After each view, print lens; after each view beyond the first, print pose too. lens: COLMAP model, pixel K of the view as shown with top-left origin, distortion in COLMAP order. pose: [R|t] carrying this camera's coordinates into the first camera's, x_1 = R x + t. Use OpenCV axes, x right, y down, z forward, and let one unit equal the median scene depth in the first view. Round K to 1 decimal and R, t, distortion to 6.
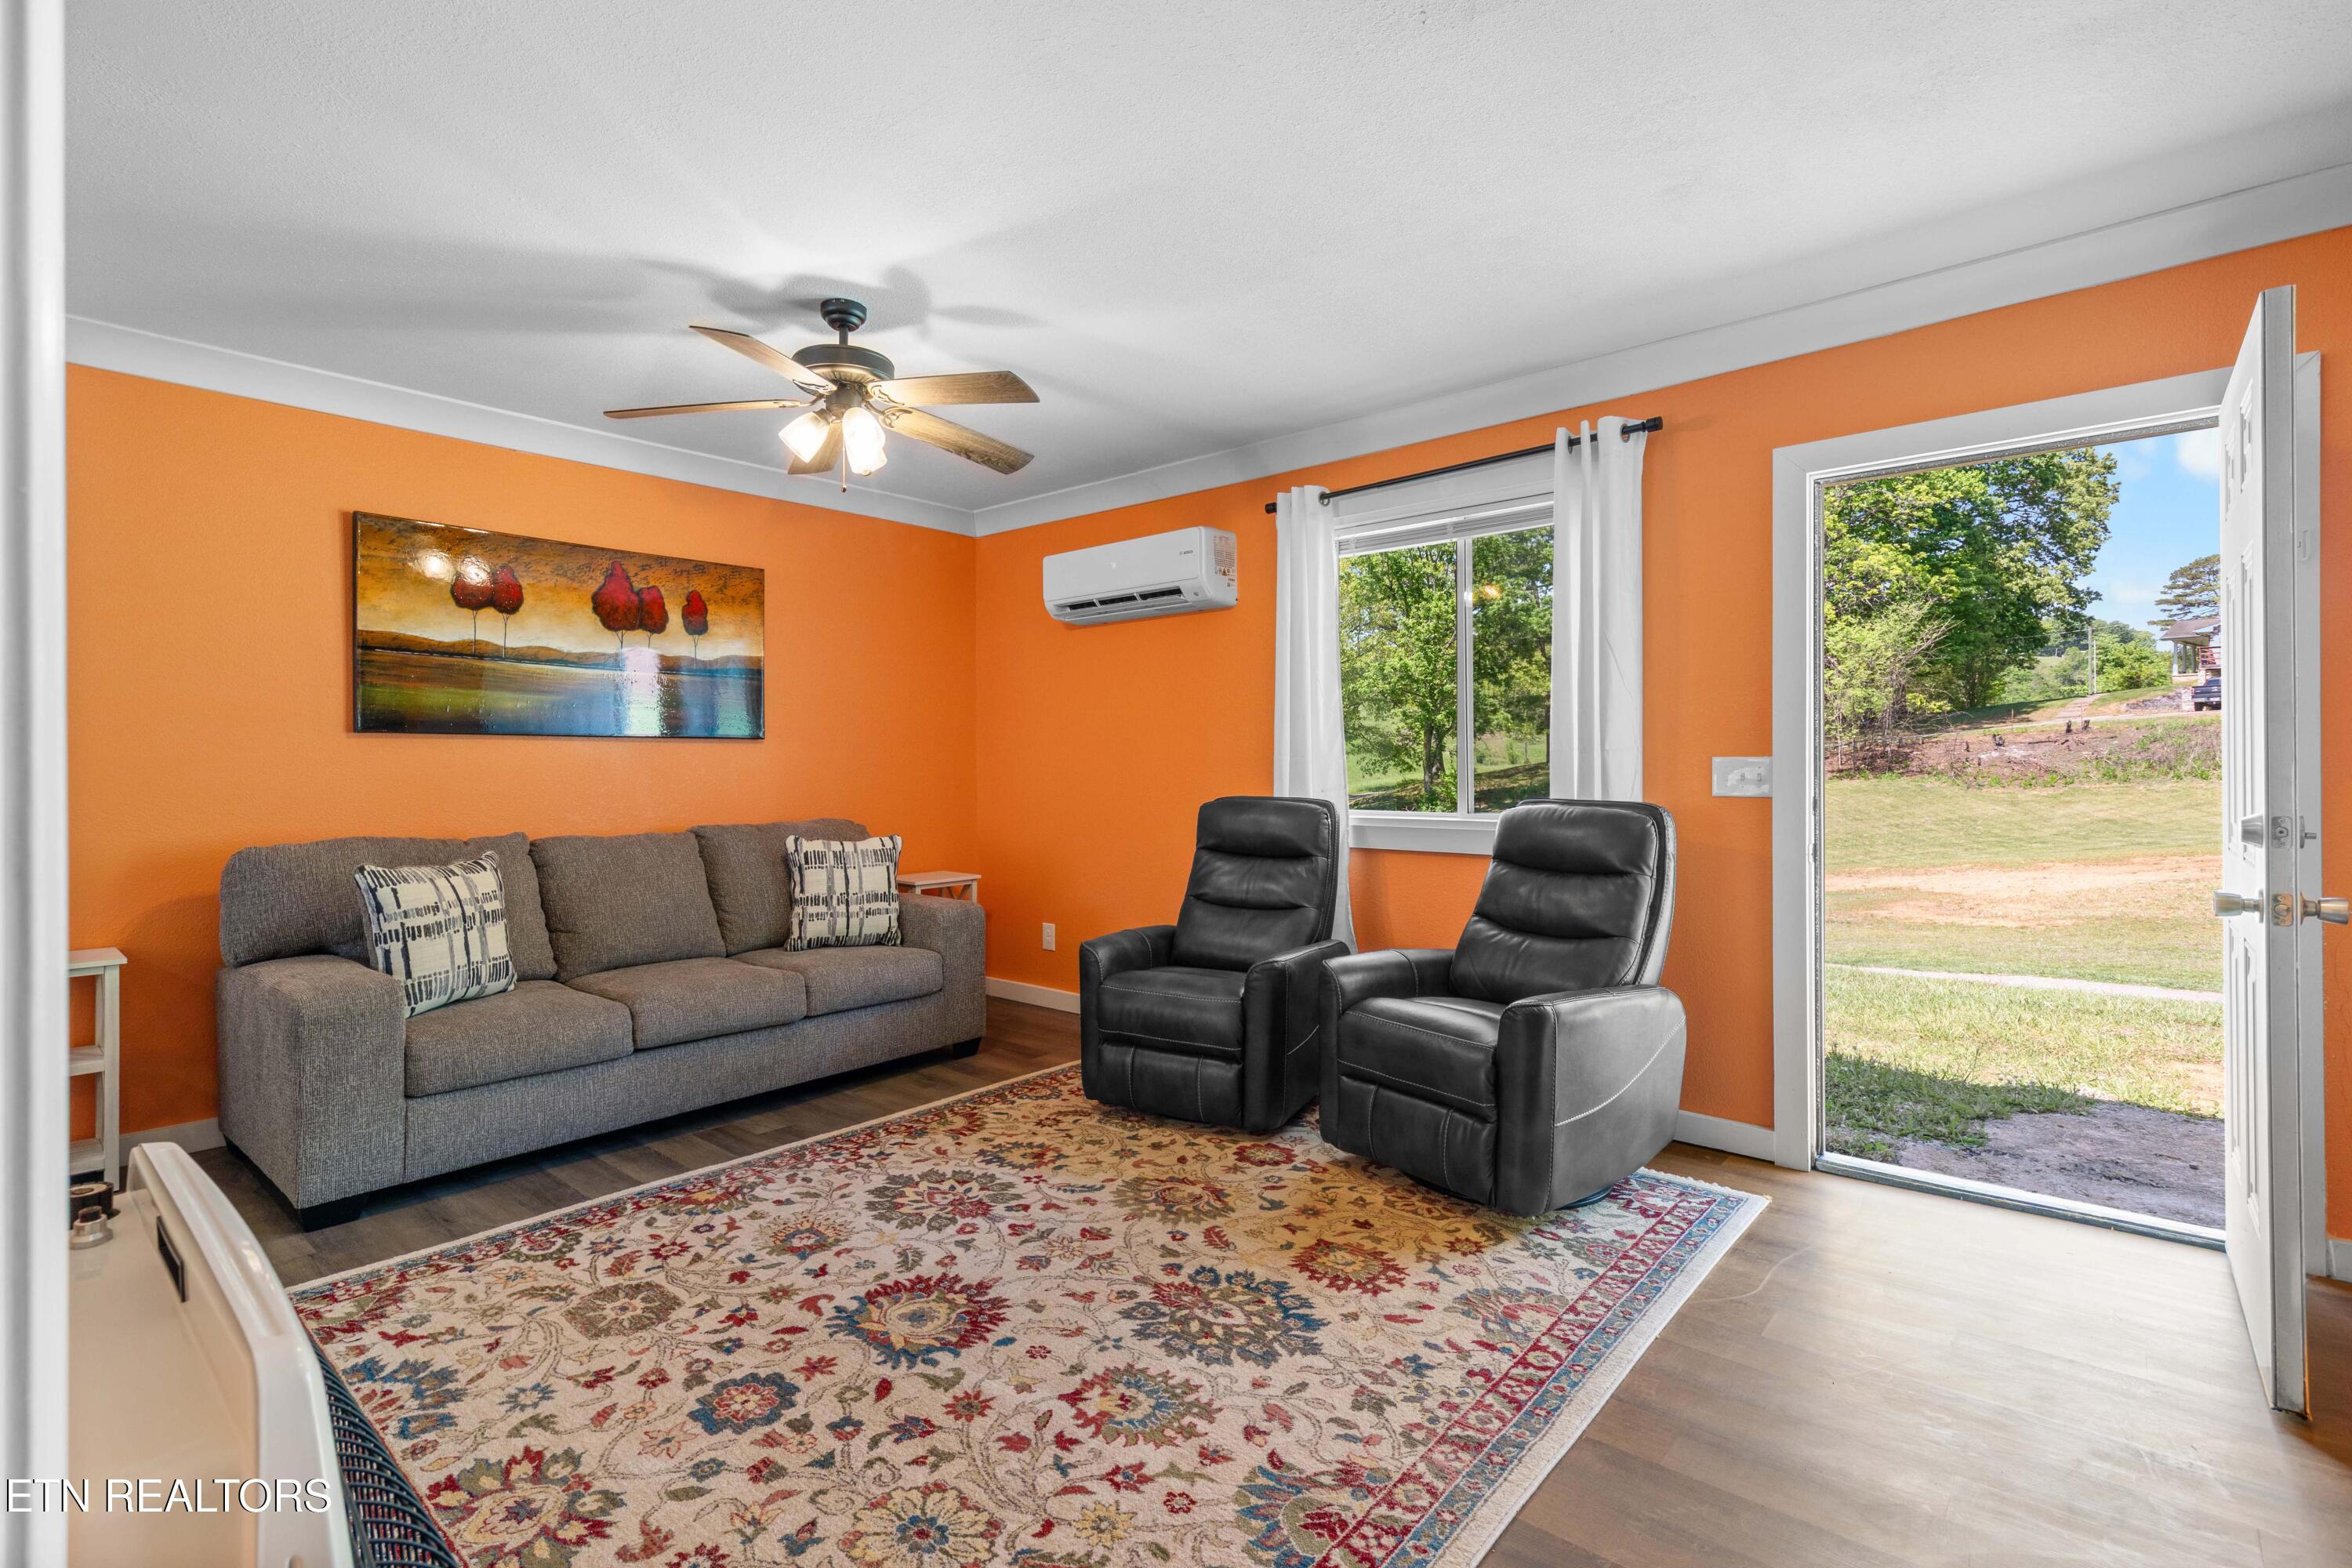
lens RADIAL K [[1095.3, 0, 1135.4], [0, 1095.3, 769.1], [0, 0, 1]] dist [0.009347, -0.000973]
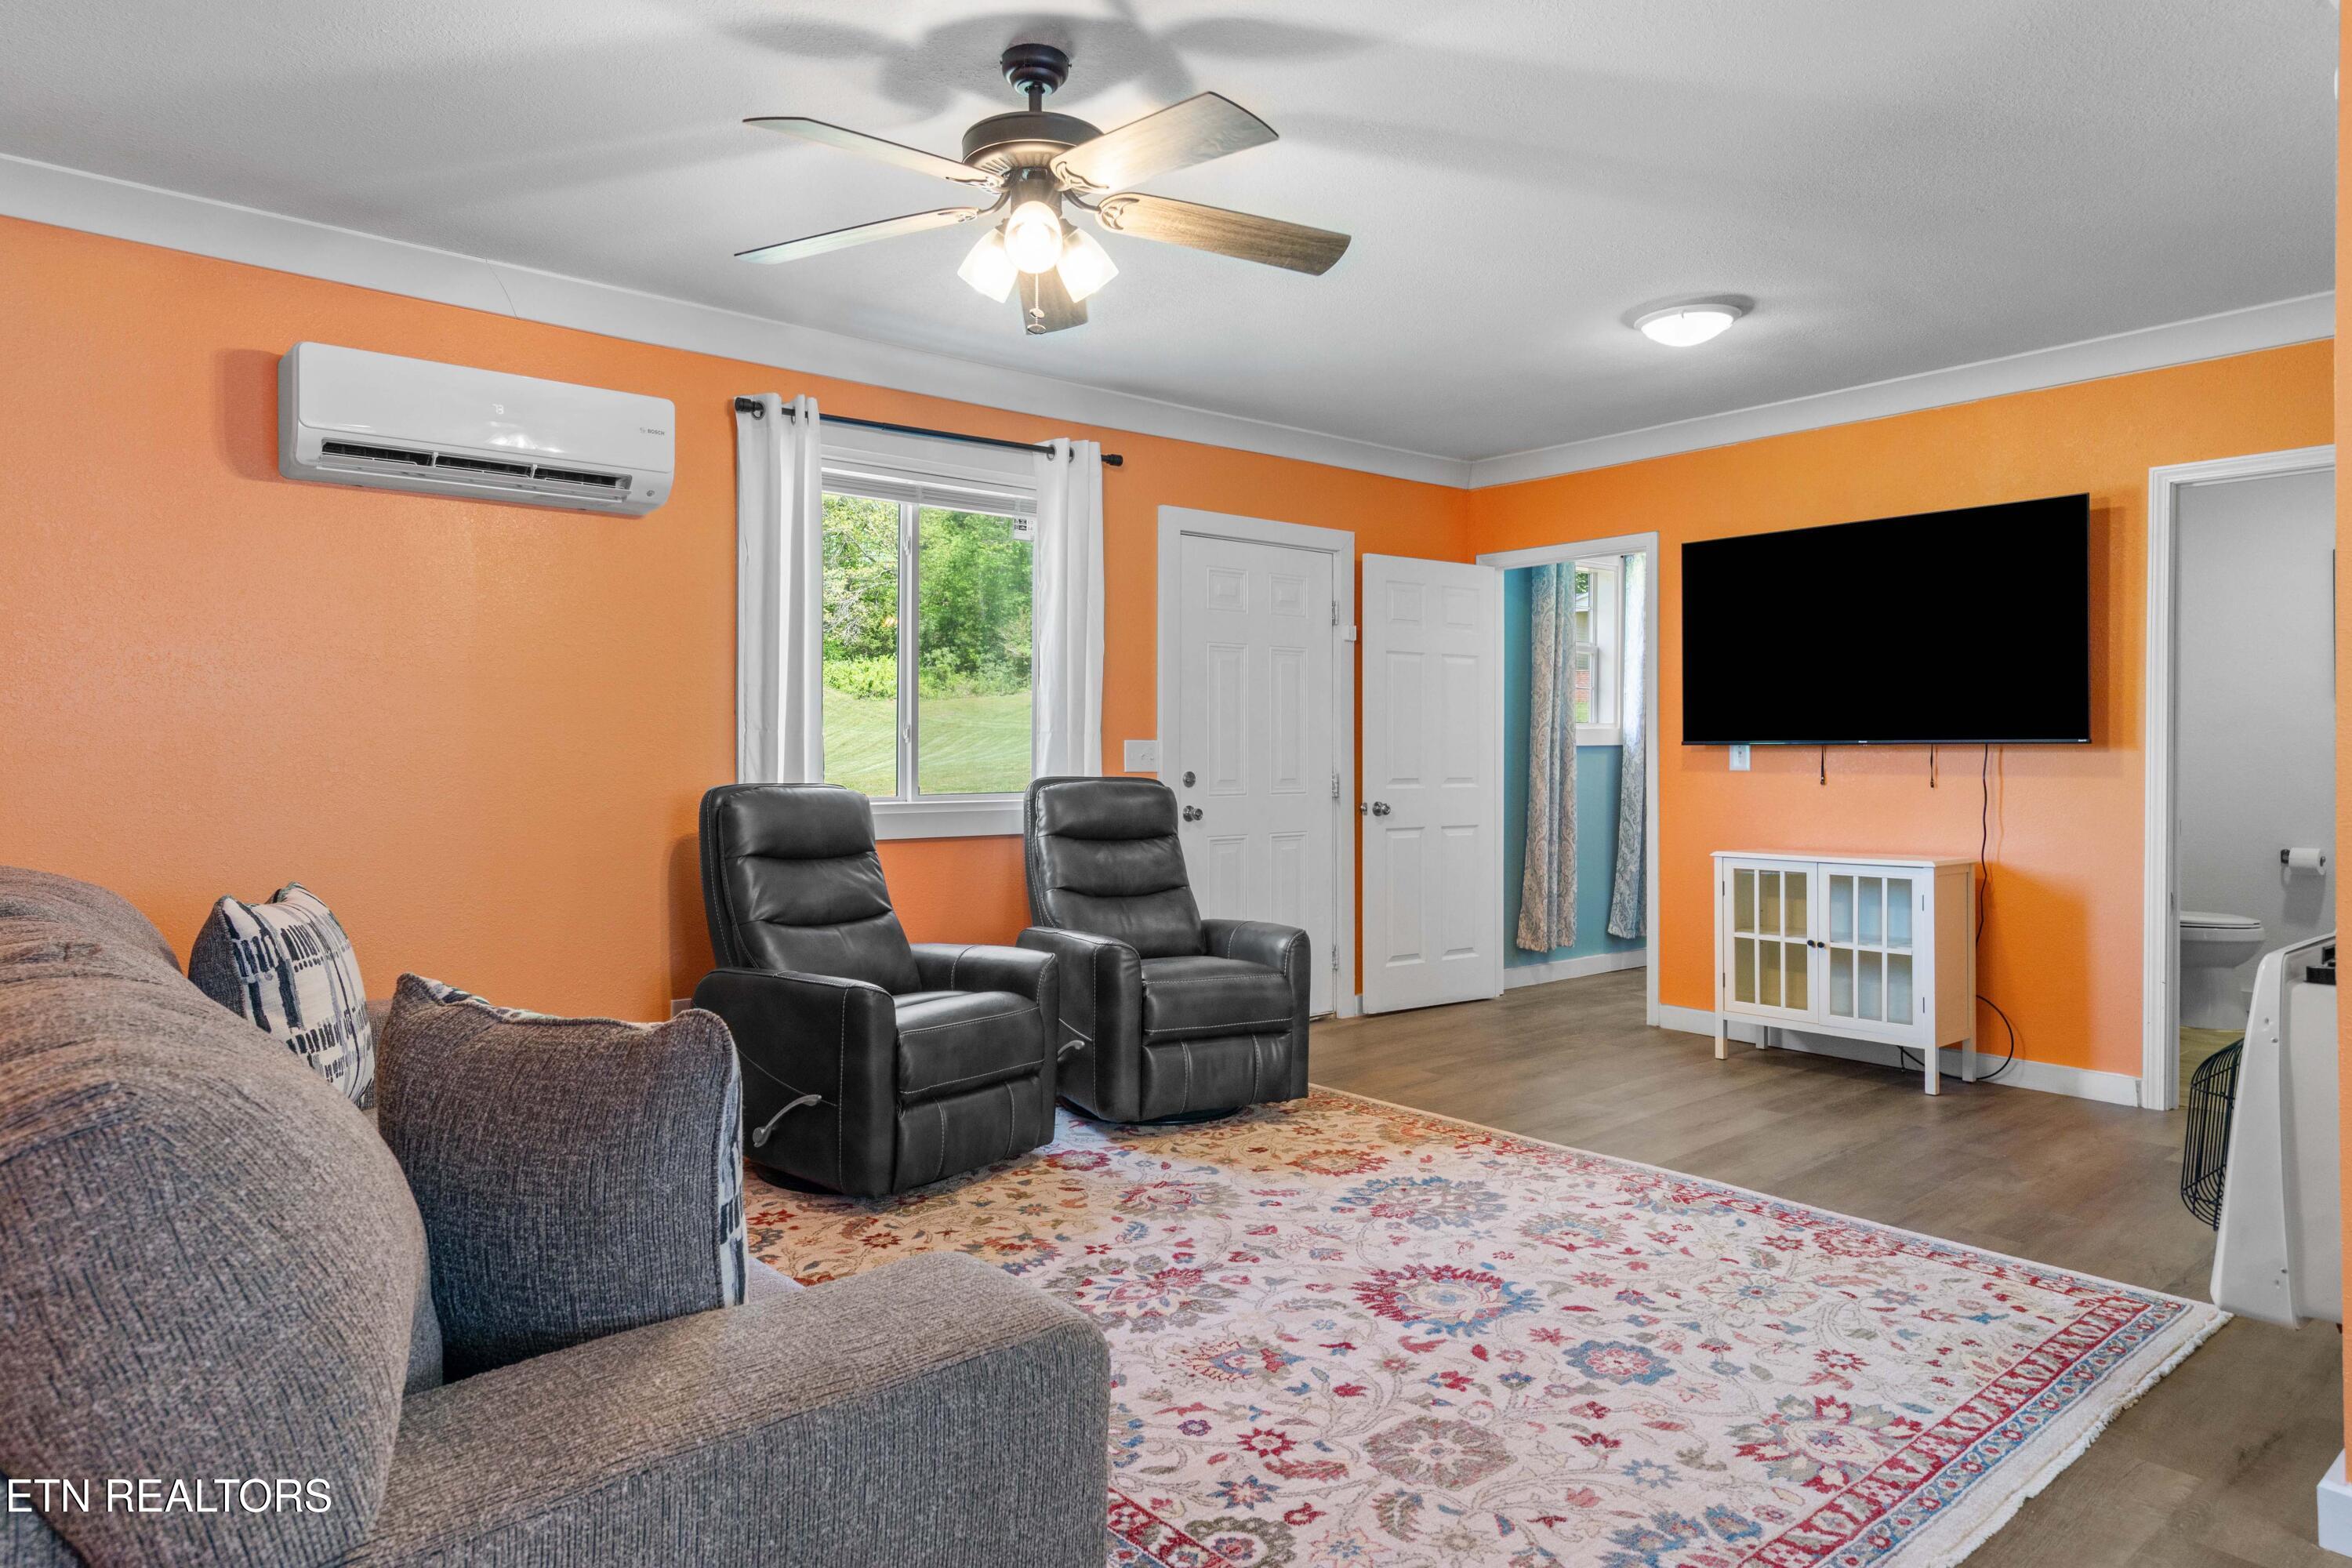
lens RADIAL K [[1396.4, 0, 1155.6], [0, 1396.4, 760.2], [0, 0, 1]] dist [0.012861, 0.000852]
pose [[0.143160, -0.000816, 0.989699, -1.048757], [-0.002658, 0.999996, 0.001209, 0.008853], [-0.989696, -0.002804, 0.143157, 0.762306]]
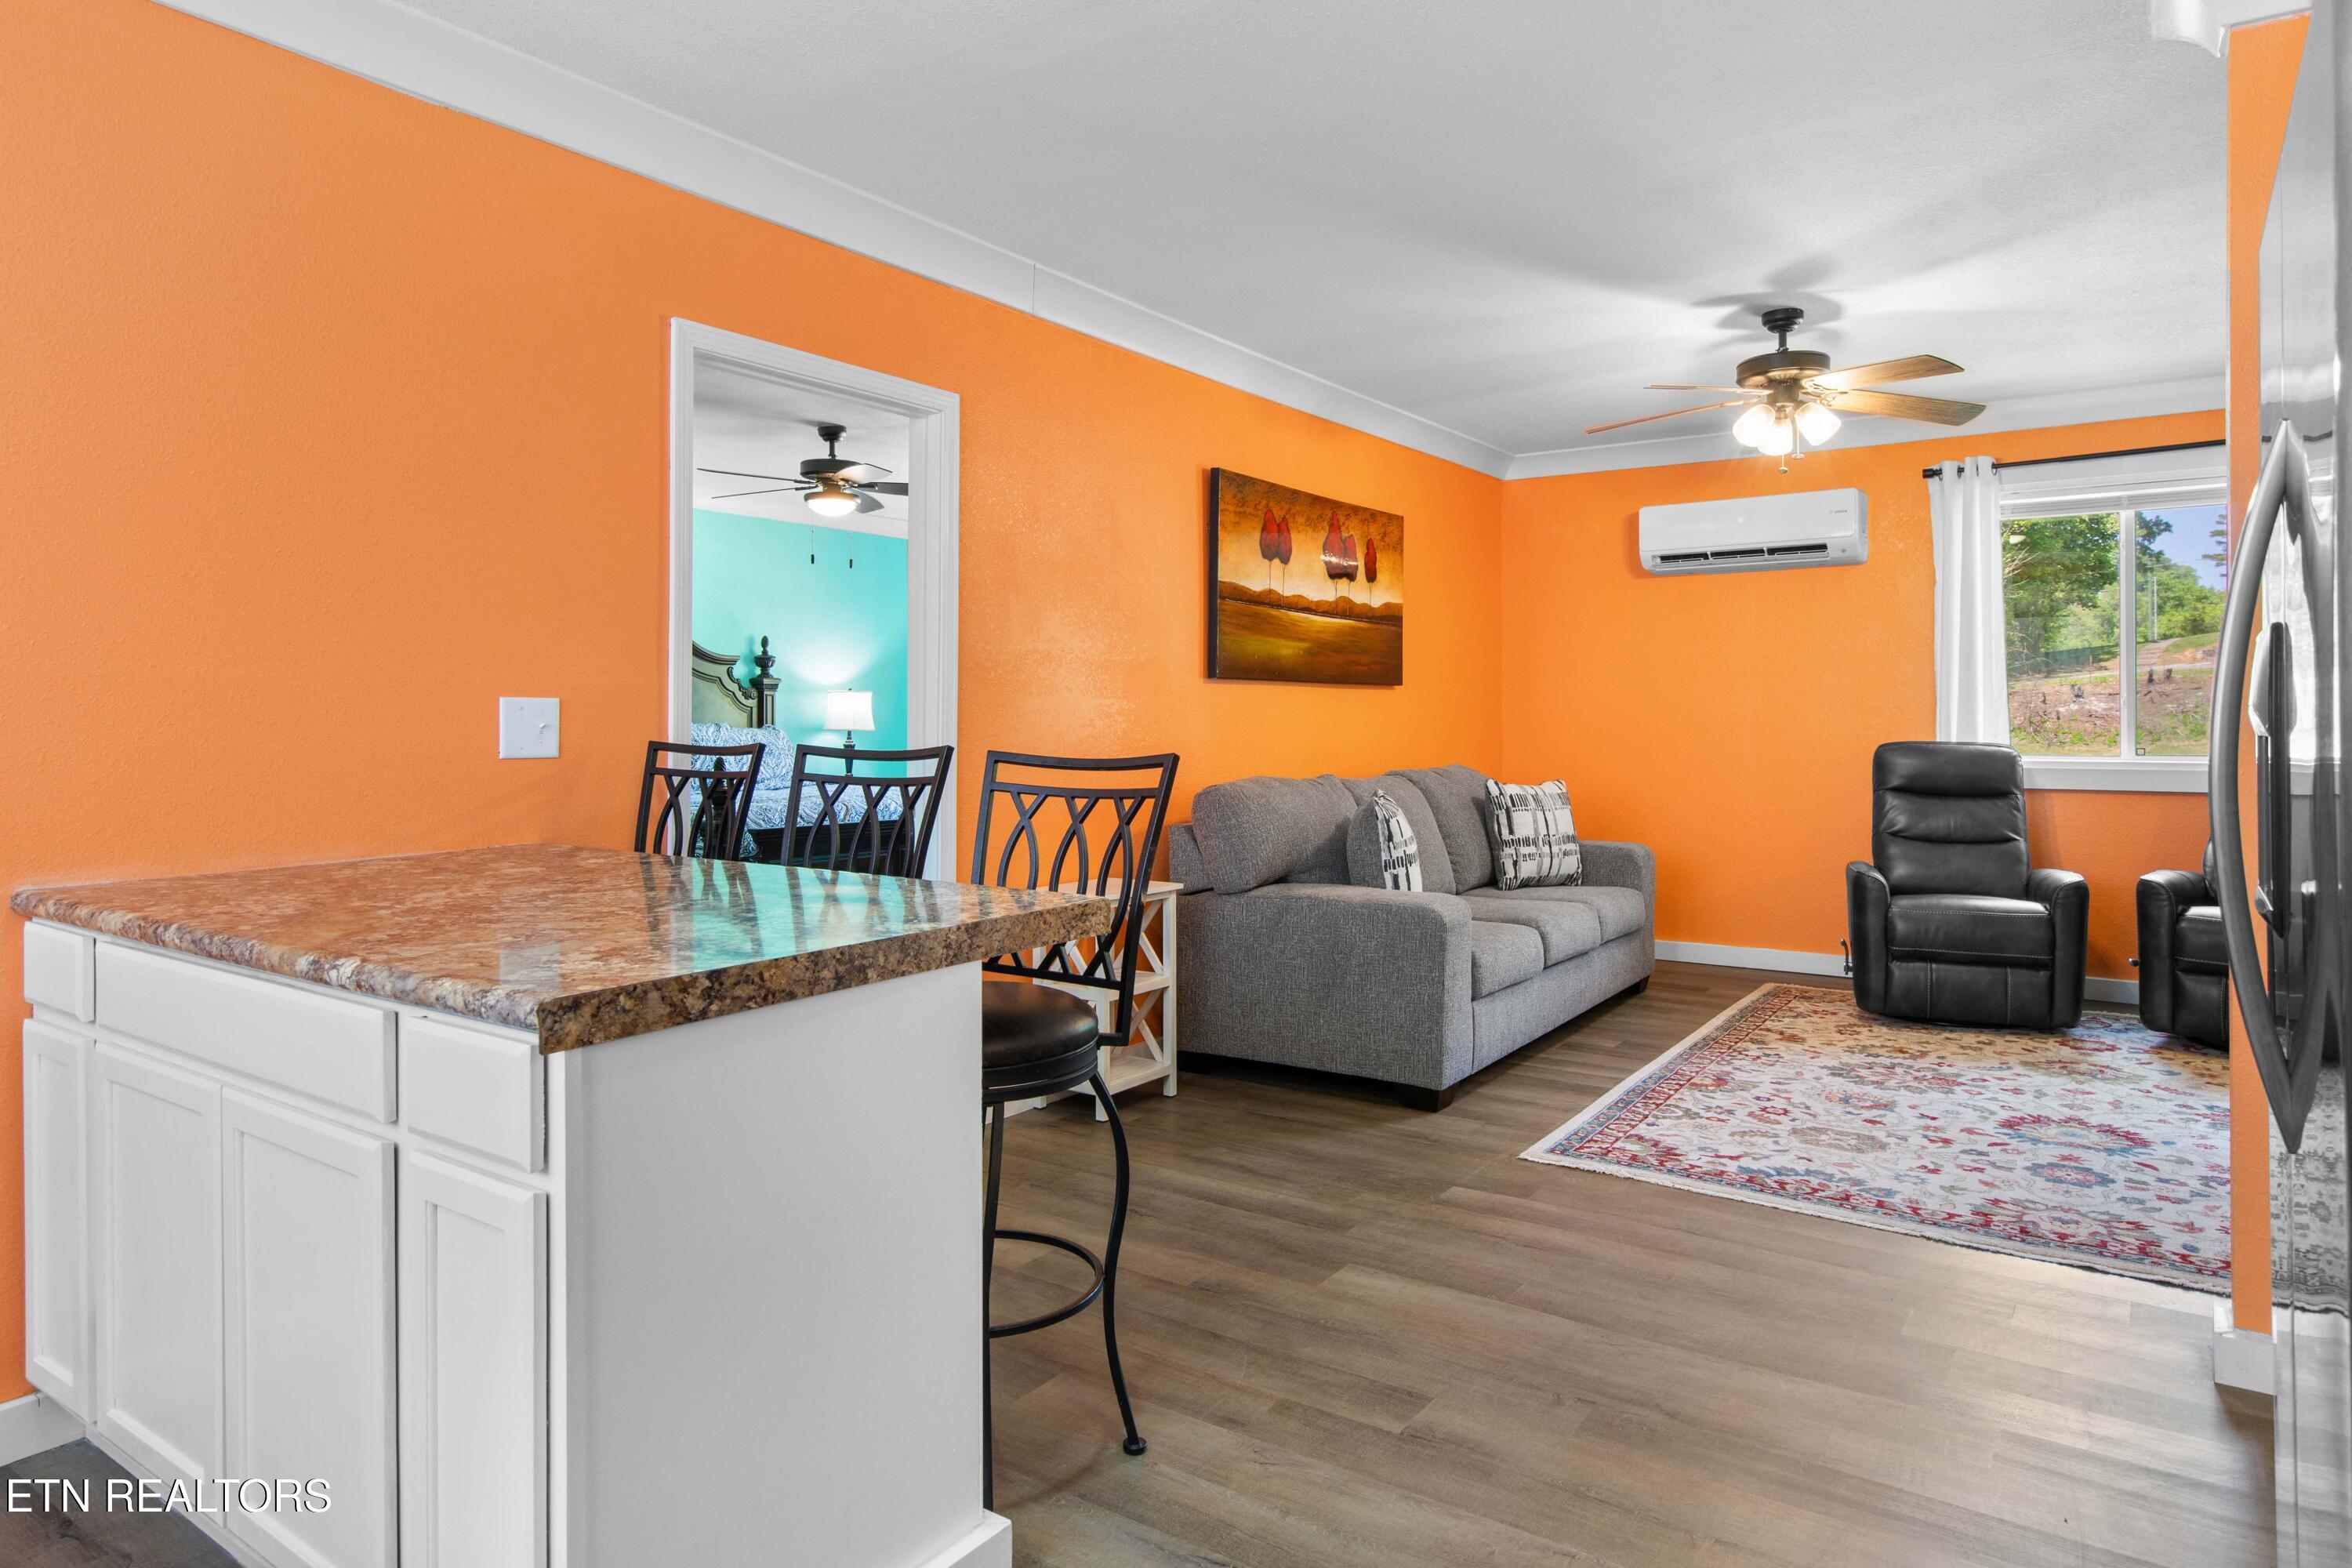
lens RADIAL K [[1409.8, 0, 1175.9], [0, 1409.8, 723.1], [0, 0, 1]] dist [0.009161, 0.000955]
pose [[0.991923, 0.002096, 0.126828, -1.028514], [-0.002132, 0.999998, 0.000144, 0.010686], [-0.126827, -0.000414, 0.991925, -0.368864]]
